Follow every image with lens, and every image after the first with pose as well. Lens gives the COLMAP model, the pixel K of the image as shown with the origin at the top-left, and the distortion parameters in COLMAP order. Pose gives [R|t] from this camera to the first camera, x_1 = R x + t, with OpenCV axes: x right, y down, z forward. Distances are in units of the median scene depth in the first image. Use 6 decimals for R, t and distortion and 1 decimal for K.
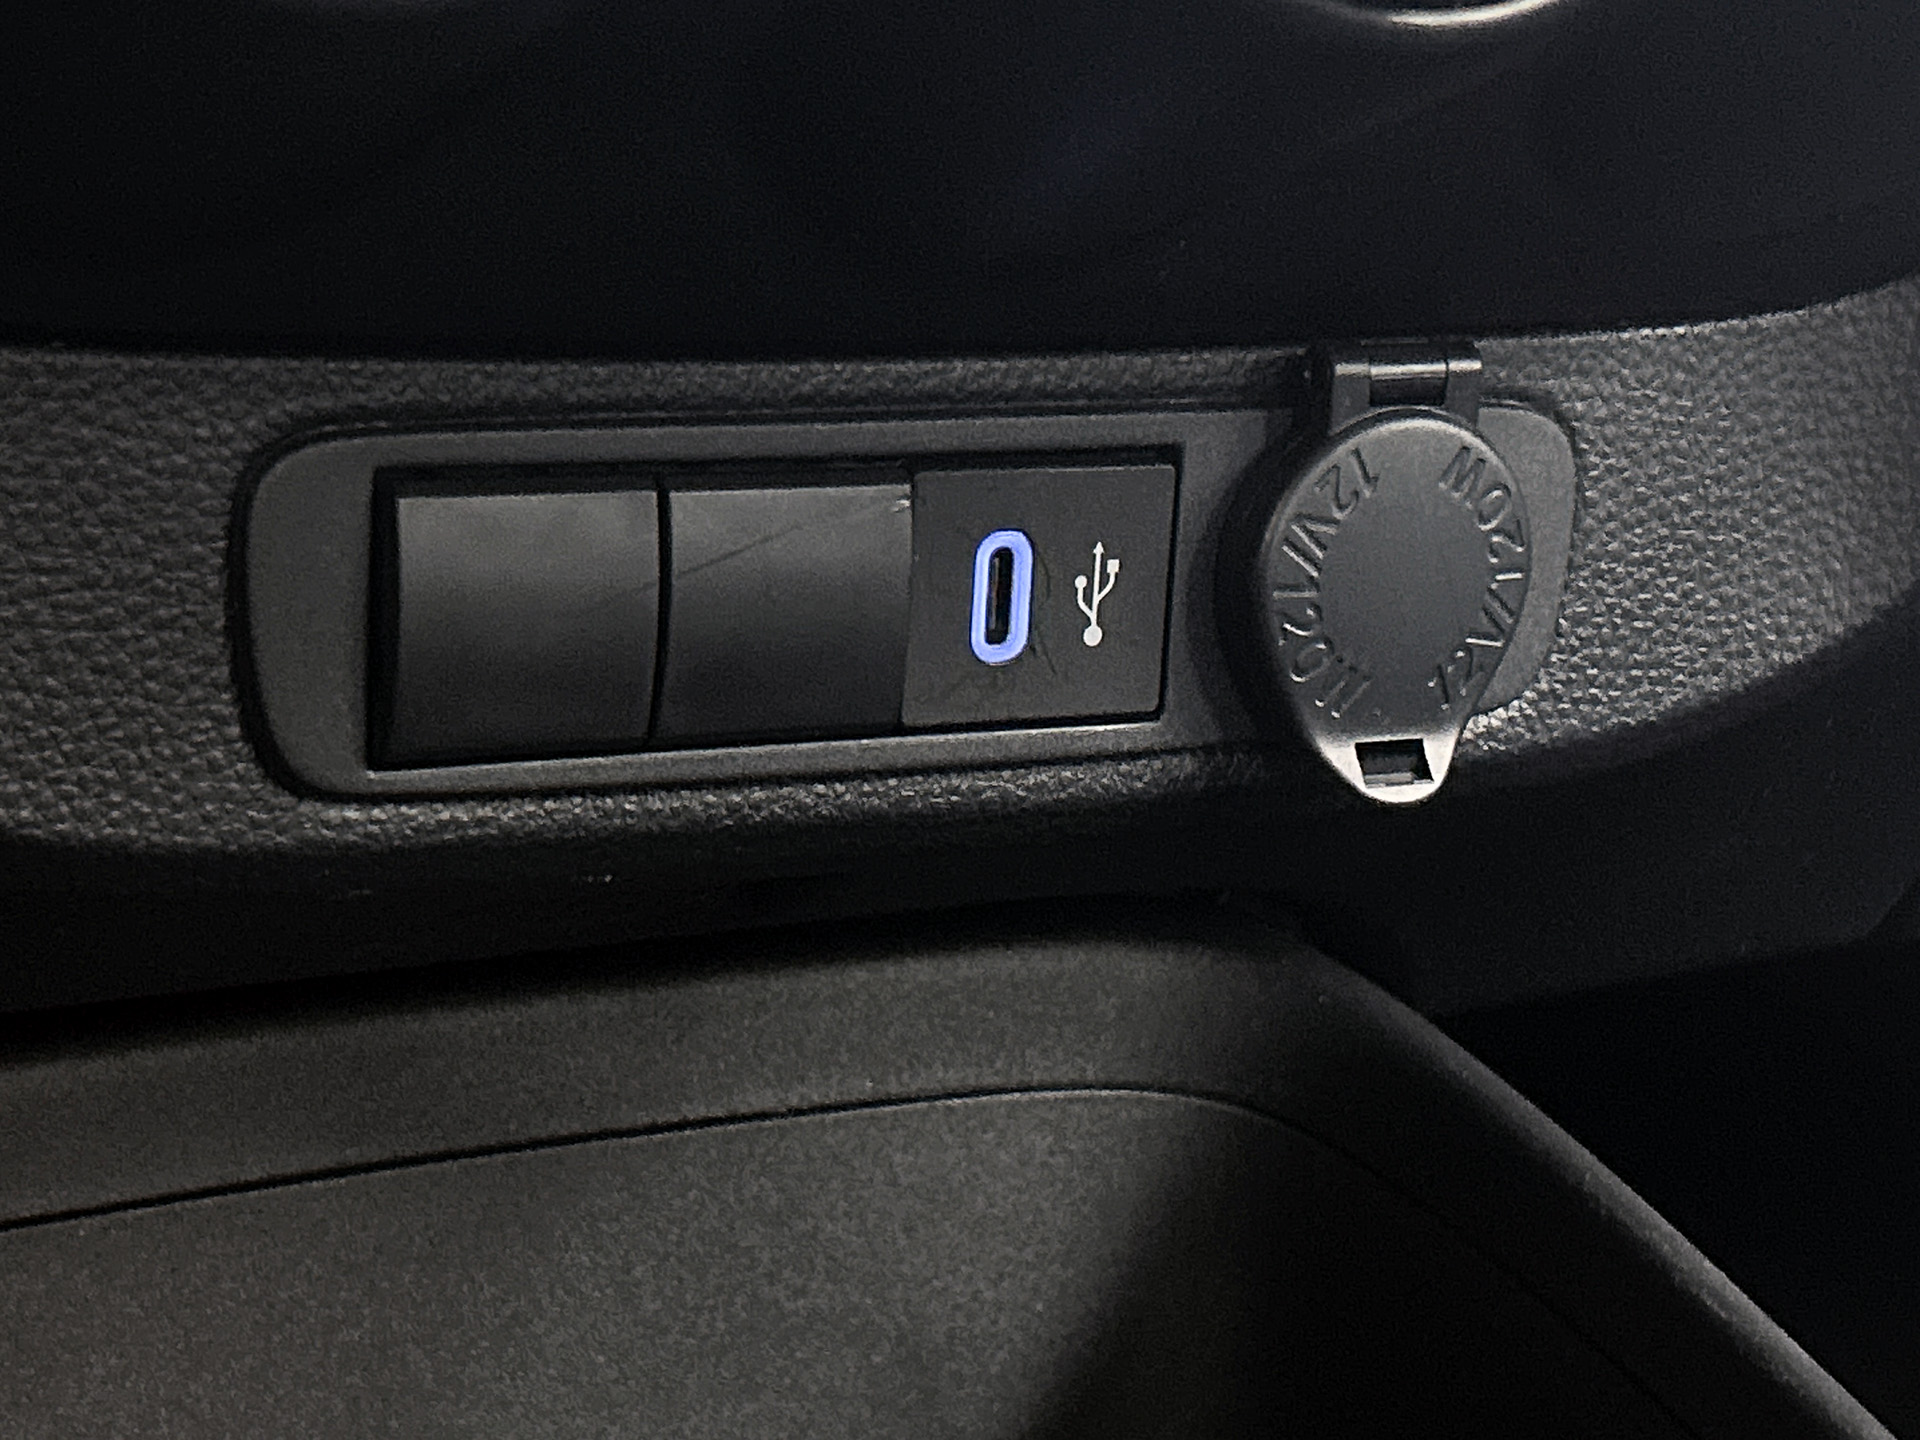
lens RADIAL K [[4039.7, 0, 960.0], [0, 4039.7, 720.0], [0, 0, 1]] dist [0.213917, -0.791755]
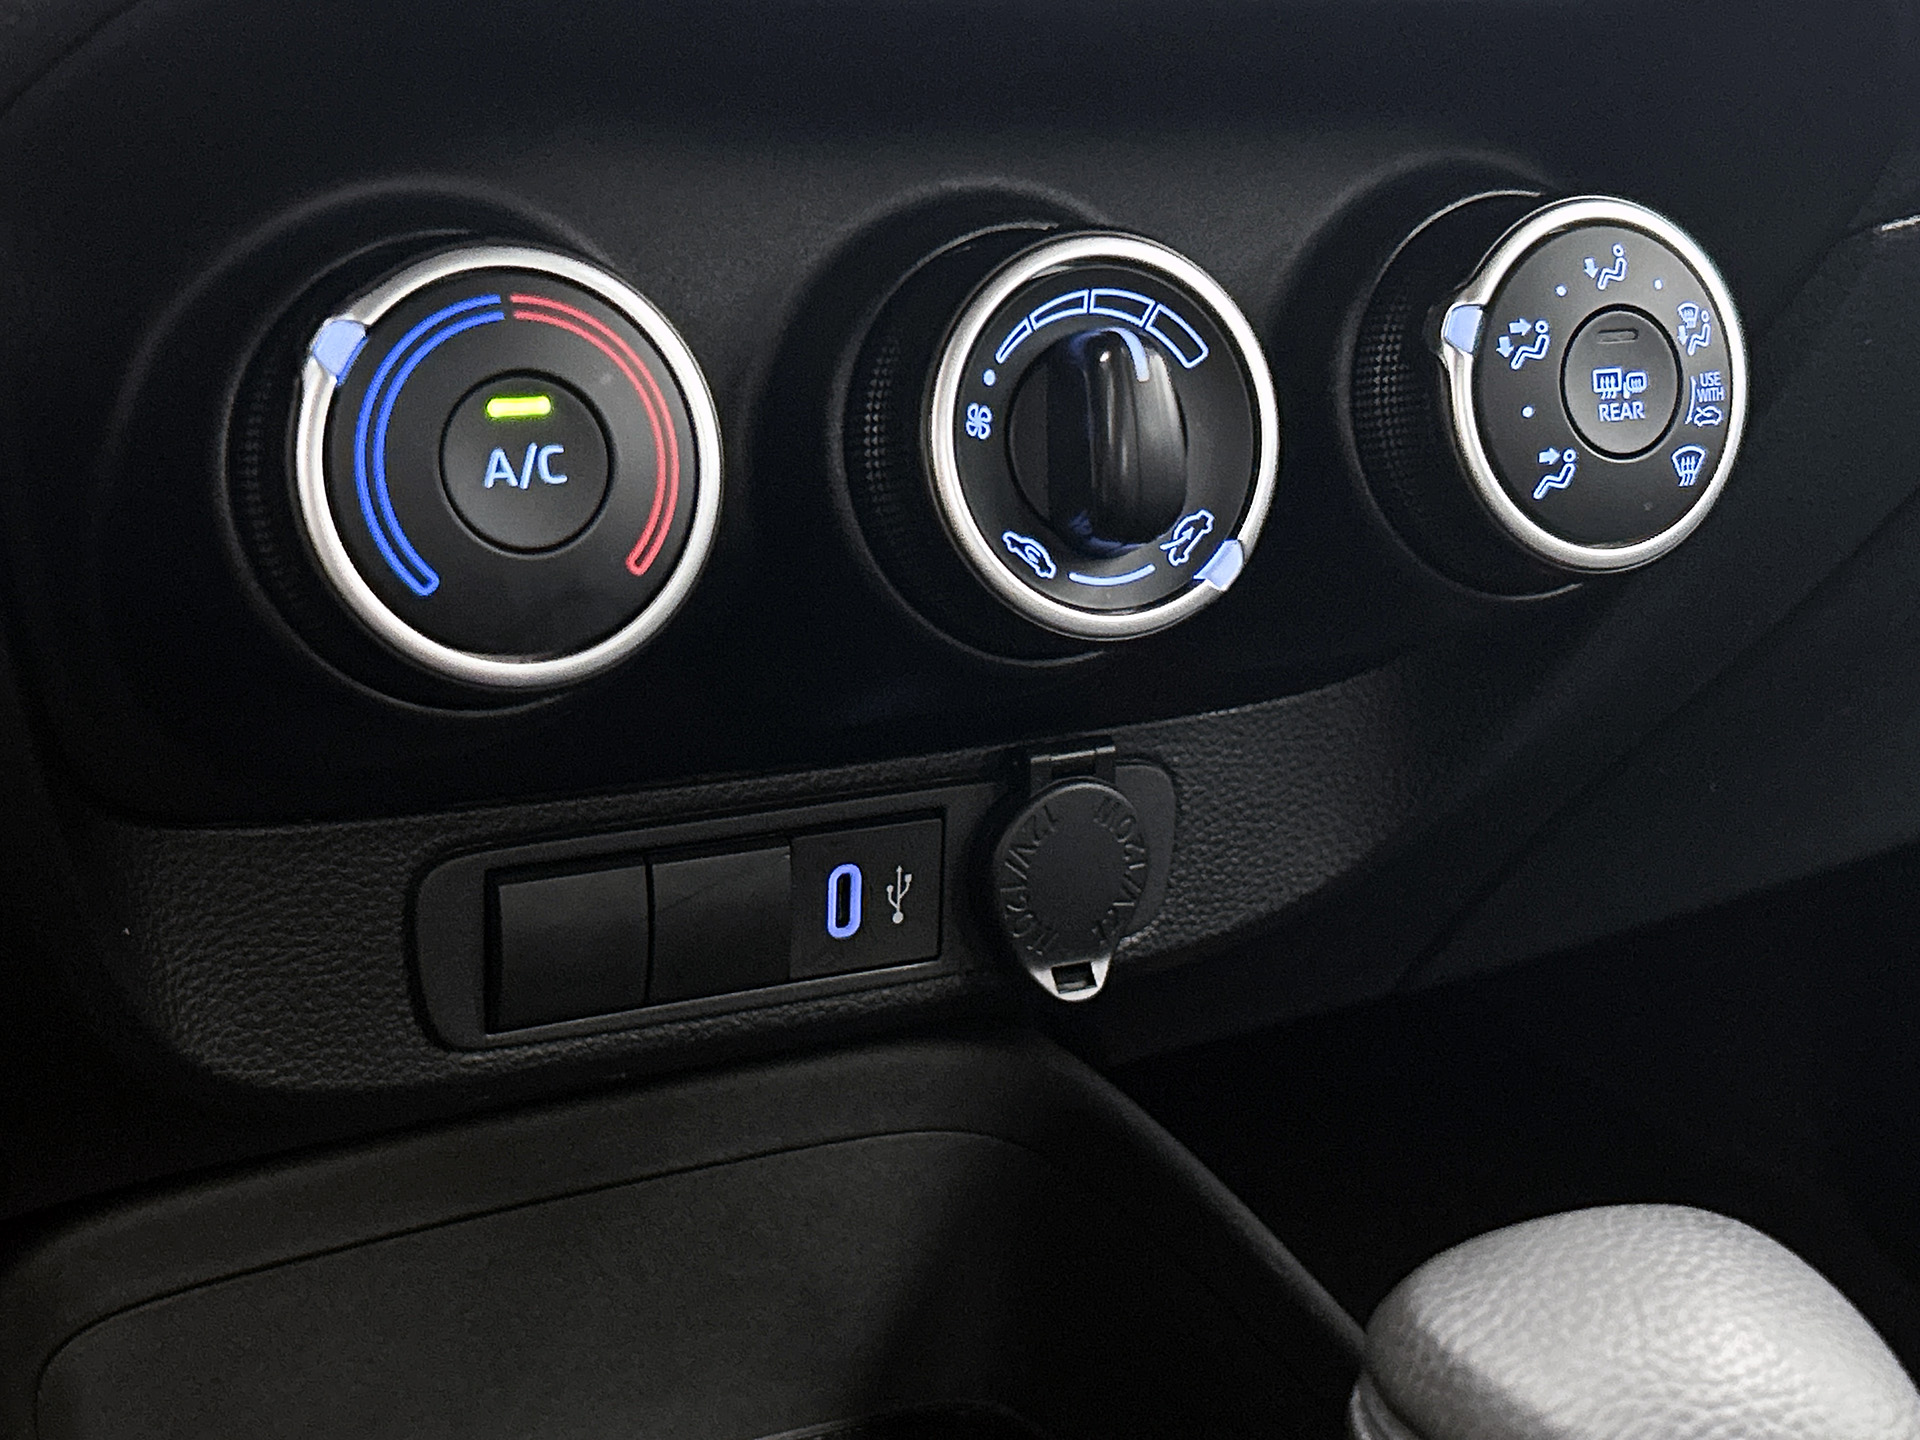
lens RADIAL K [[3007.8, 0, 960.0], [0, 3007.8, 720.0], [0, 0, 1]] dist [0.170715, -0.143882]
pose [[0.998736, -0.035640, 0.035456, 0.016447], [0.034282, 0.998682, 0.038193, -0.152789], [-0.036770, -0.036930, 0.998641, -0.288832]]
